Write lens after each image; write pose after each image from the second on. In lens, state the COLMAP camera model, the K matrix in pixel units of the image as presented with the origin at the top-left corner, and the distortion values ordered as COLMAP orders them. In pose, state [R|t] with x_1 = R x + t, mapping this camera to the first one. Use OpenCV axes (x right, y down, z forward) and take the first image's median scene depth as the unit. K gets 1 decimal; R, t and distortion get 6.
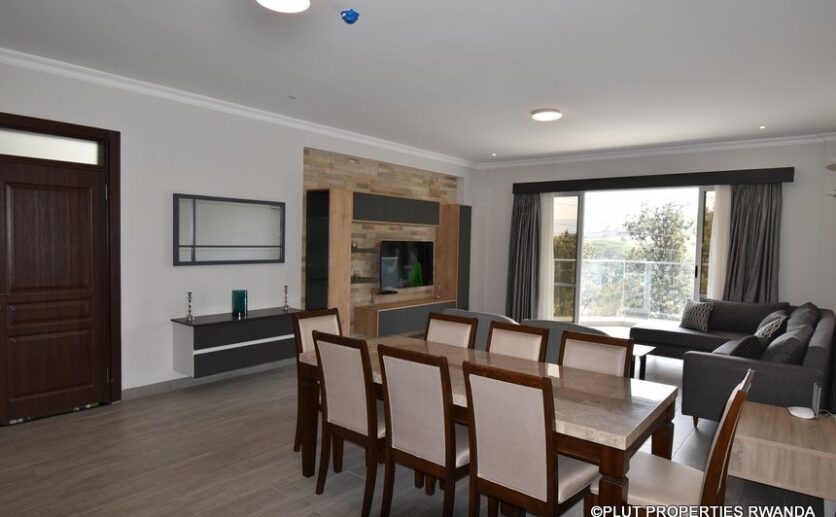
lens RADIAL K [[497.1, 0, 418.0], [0, 497.1, 258.5], [0, 0, 1]] dist [-0.001515, -0.001604]
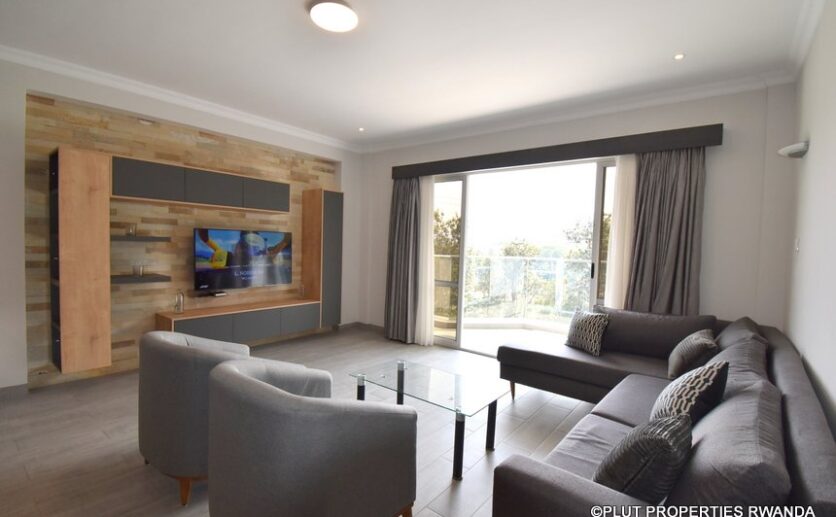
lens RADIAL K [[383.3, 0, 418.0], [0, 383.3, 258.5], [0, 0, 1]] dist [-0.001349, -0.000233]
pose [[0.999819, 0.006839, 0.017754, 0.272866], [-0.006888, 0.999973, 0.002667, 0.007950], [-0.017735, -0.002789, 0.999839, 0.400736]]
